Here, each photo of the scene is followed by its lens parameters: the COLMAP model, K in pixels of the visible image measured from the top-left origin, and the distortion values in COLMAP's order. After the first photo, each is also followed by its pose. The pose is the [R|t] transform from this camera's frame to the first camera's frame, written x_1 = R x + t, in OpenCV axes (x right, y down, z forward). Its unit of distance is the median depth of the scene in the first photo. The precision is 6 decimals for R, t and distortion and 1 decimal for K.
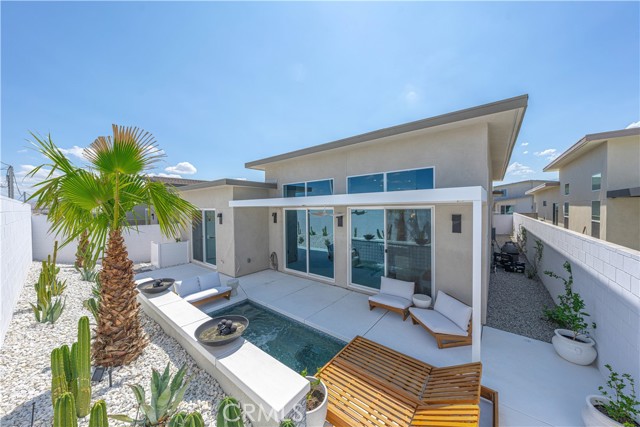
lens RADIAL K [[222.5, 0, 320.0], [0, 222.5, 213.5], [0, 0, 1]] dist [0.000934, 0.000024]
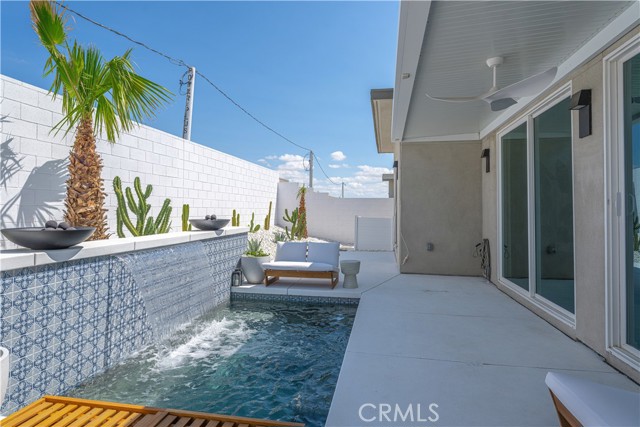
lens RADIAL K [[352.2, 0, 321.1], [0, 352.2, 202.8], [0, 0, 1]] dist [-0.001266, 0.000125]
pose [[0.484596, 0.000900, -0.874738, 0.305702], [-0.038910, 0.999032, -0.020528, 0.159847], [0.873872, 0.043984, 0.484162, 0.458278]]
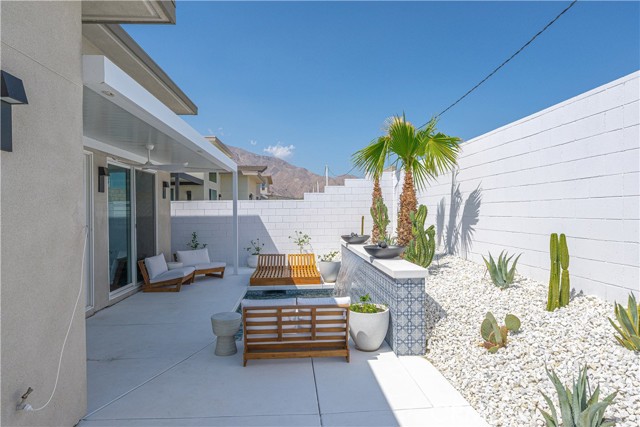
lens RADIAL K [[400.3, 0, 320.0], [0, 400.3, 213.5], [0, 0, 1]] dist [0.000052, 0.001393]
pose [[-0.683395, 0.016262, 0.729868, -0.891255], [0.036741, 0.999251, 0.012138, 0.112608], [-0.729124, 0.035111, -0.683480, 1.207134]]
